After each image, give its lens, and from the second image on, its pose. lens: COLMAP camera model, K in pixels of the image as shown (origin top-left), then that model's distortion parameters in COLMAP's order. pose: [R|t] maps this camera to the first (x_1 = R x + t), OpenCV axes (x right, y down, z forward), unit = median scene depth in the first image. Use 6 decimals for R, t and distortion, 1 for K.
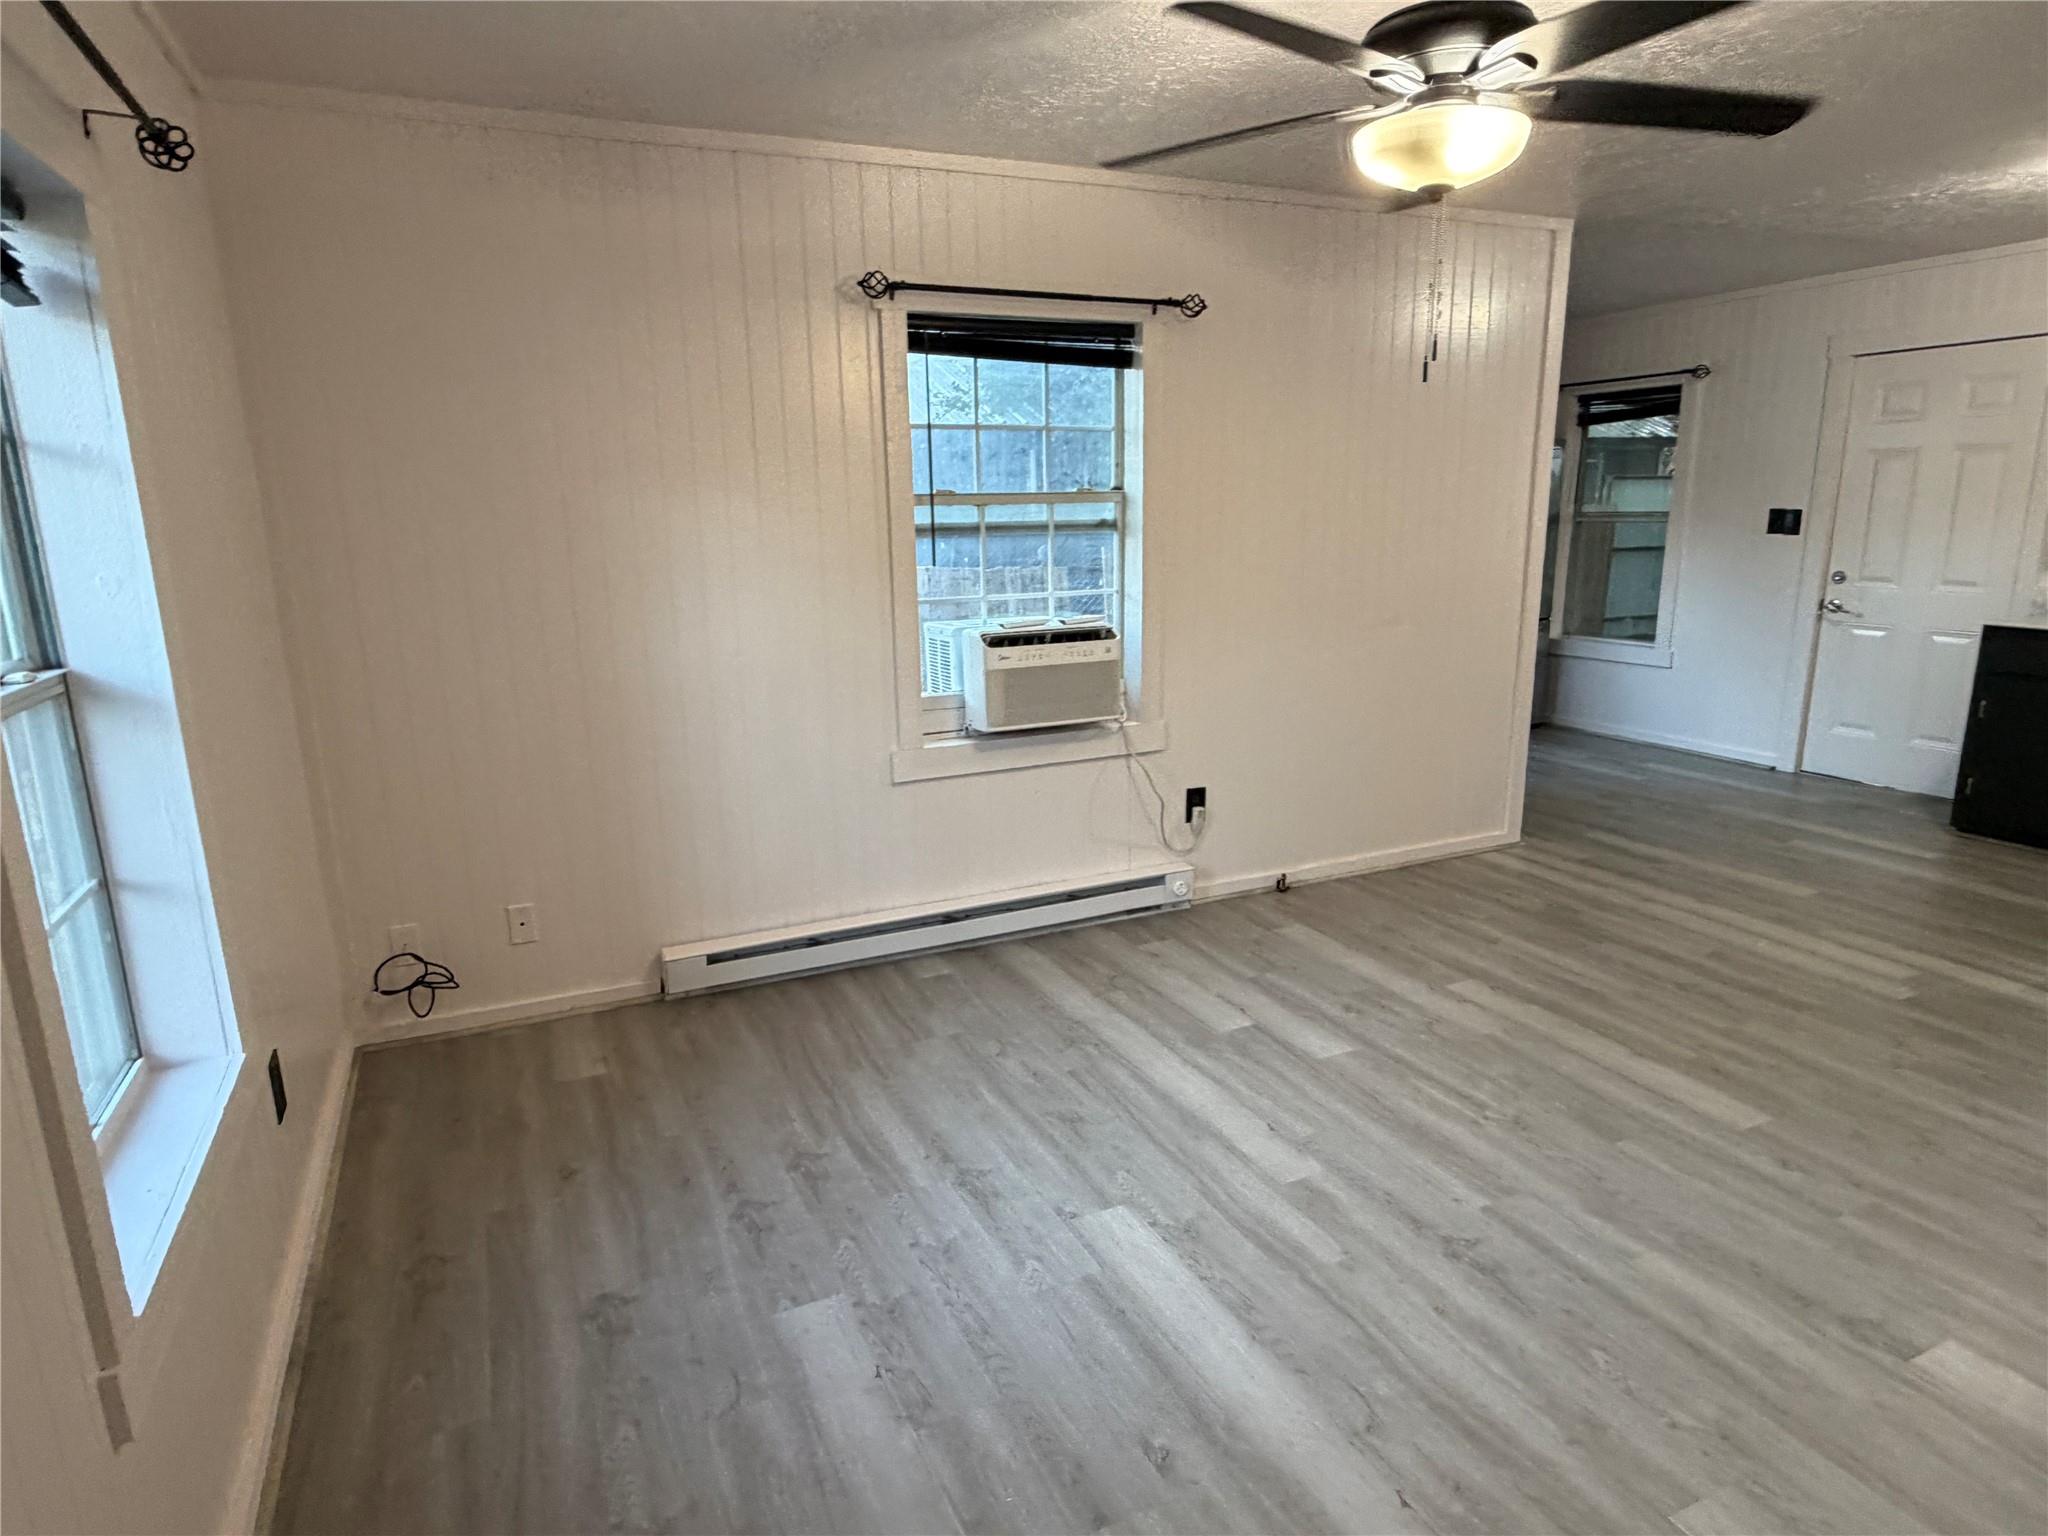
lens RADIAL K [[1165.8, 0, 1017.3], [0, 1165.8, 776.1], [0, 0, 1]] dist [0.001542, 0.000810]
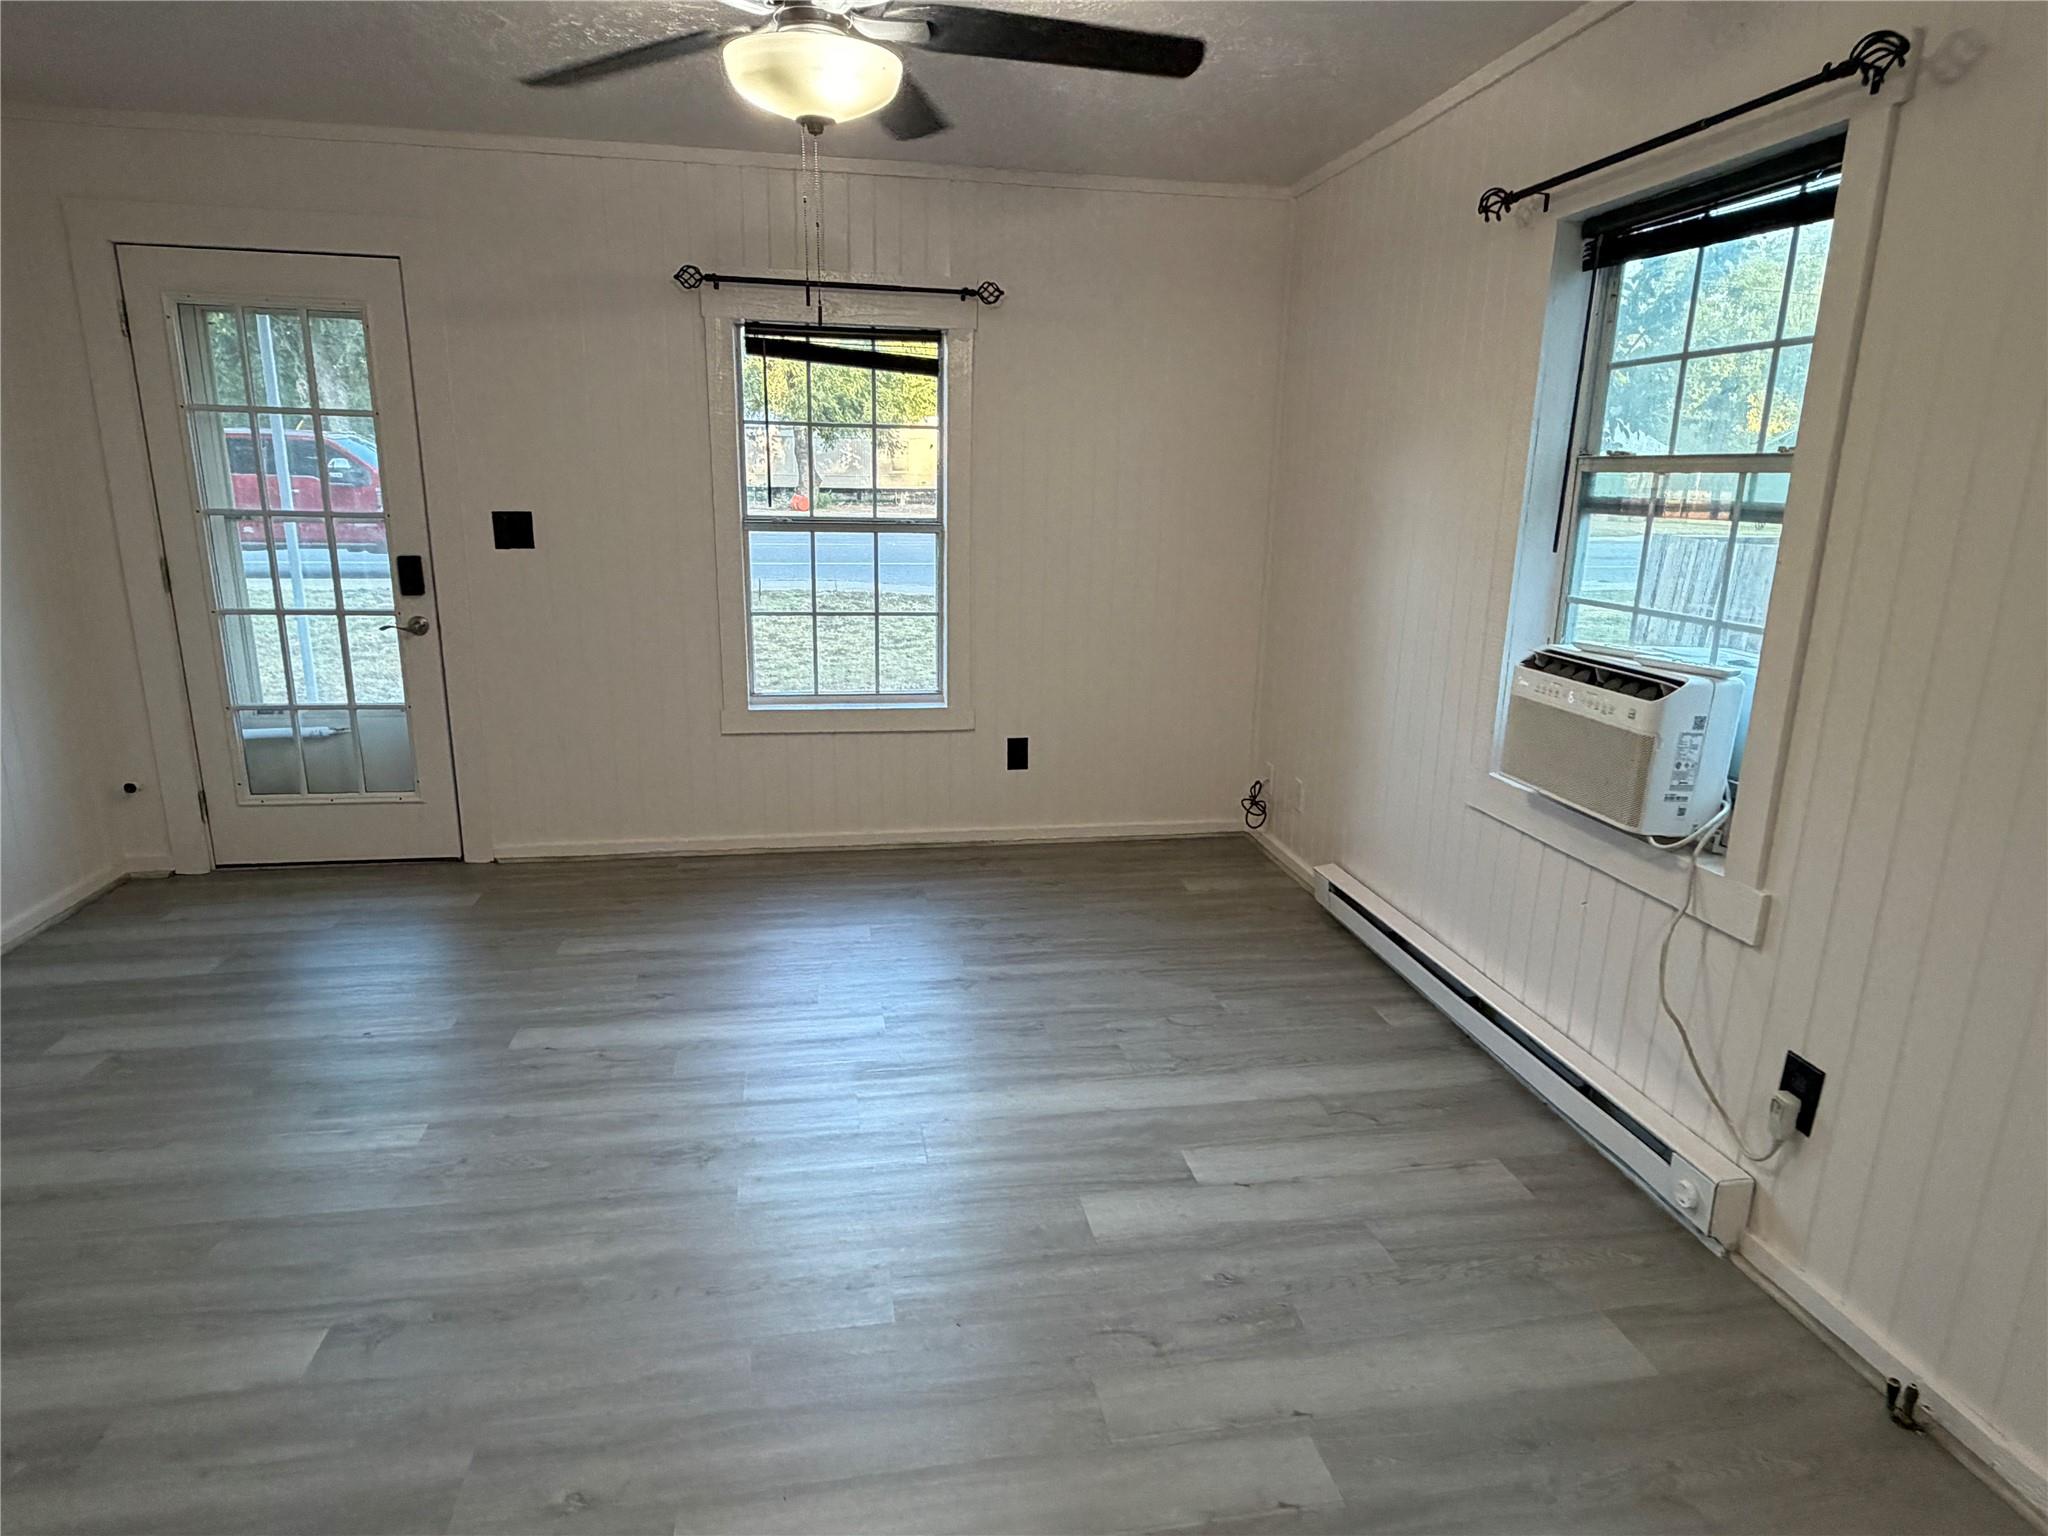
lens RADIAL K [[1168.0, 0, 1024.0], [0, 1168.0, 768.0], [0, 0, 1]] dist [0.002997, 0.000549]
pose [[-0.247947, 0.251046, -0.935681, 0.804445], [-0.241781, 0.919241, 0.310705, -0.214199], [0.938117, 0.303268, -0.167225, 0.889555]]
